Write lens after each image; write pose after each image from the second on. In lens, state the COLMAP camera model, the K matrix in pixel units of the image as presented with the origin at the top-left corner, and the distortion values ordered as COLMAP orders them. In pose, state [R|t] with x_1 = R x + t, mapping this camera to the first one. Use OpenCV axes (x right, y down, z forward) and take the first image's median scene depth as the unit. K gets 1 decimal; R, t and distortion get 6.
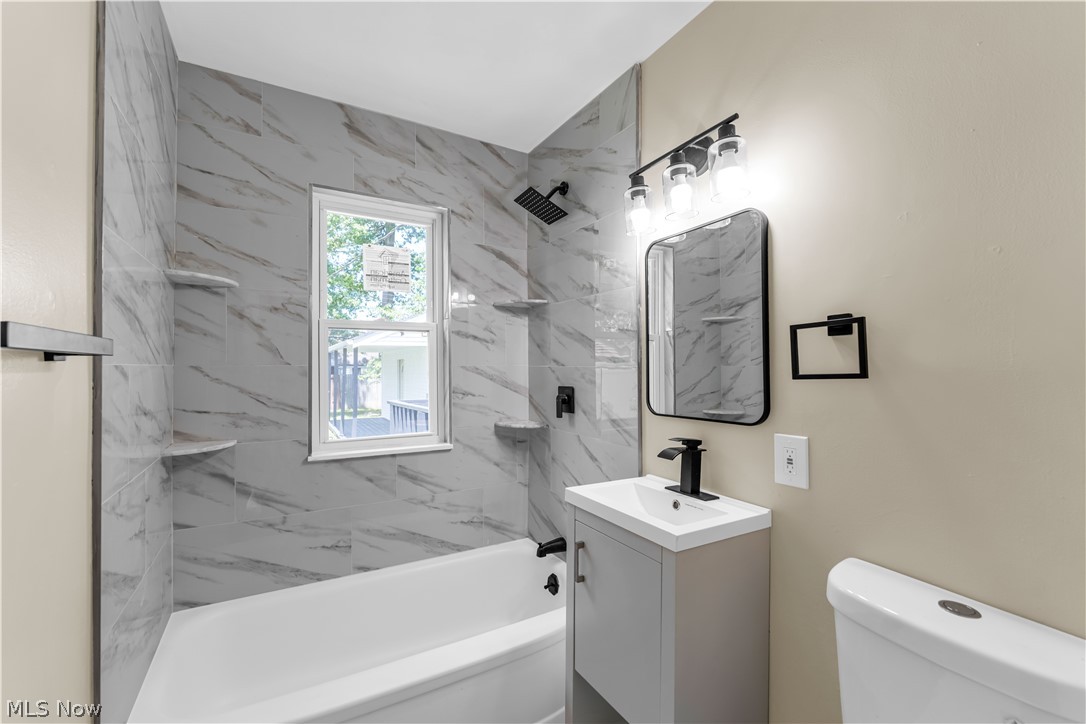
lens RADIAL K [[447.2, 0, 539.6], [0, 447.2, 364.9], [0, 0, 1]] dist [-0.000082, -0.000633]
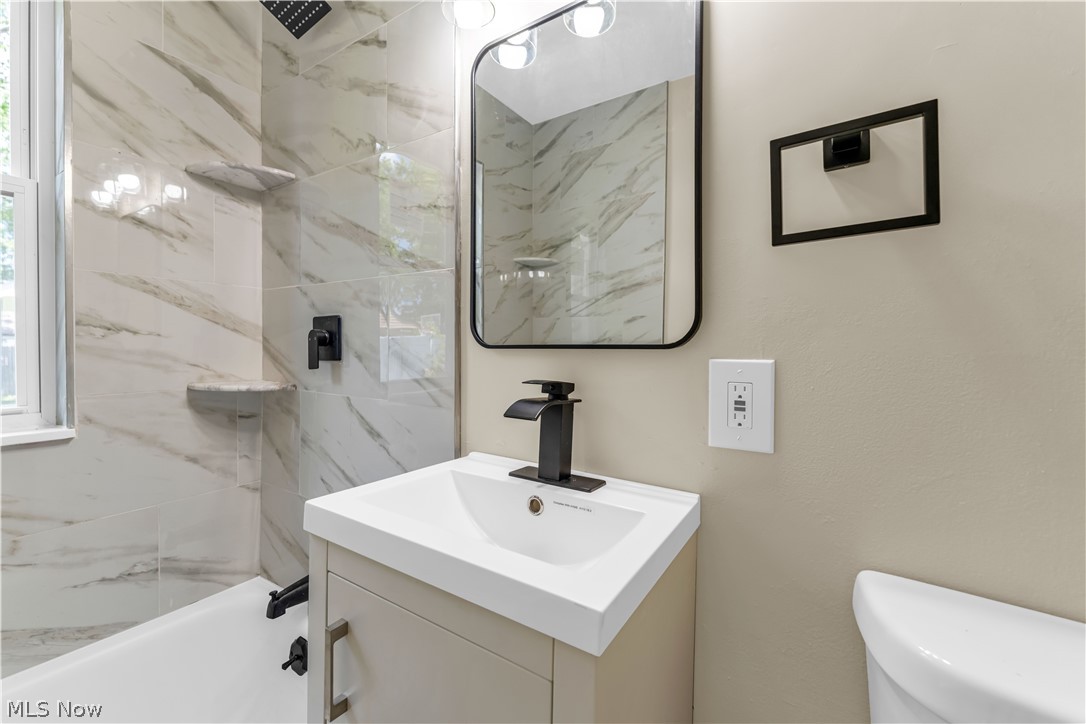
lens RADIAL K [[447.2, 0, 527.3], [0, 447.2, 345.9], [0, 0, 1]] dist [-0.000082, -0.000633]
pose [[0.903976, 0.007243, 0.427522, 0.045413], [-0.010387, 0.999933, 0.005023, 0.080219], [-0.427457, -0.008982, 0.903991, 0.347493]]
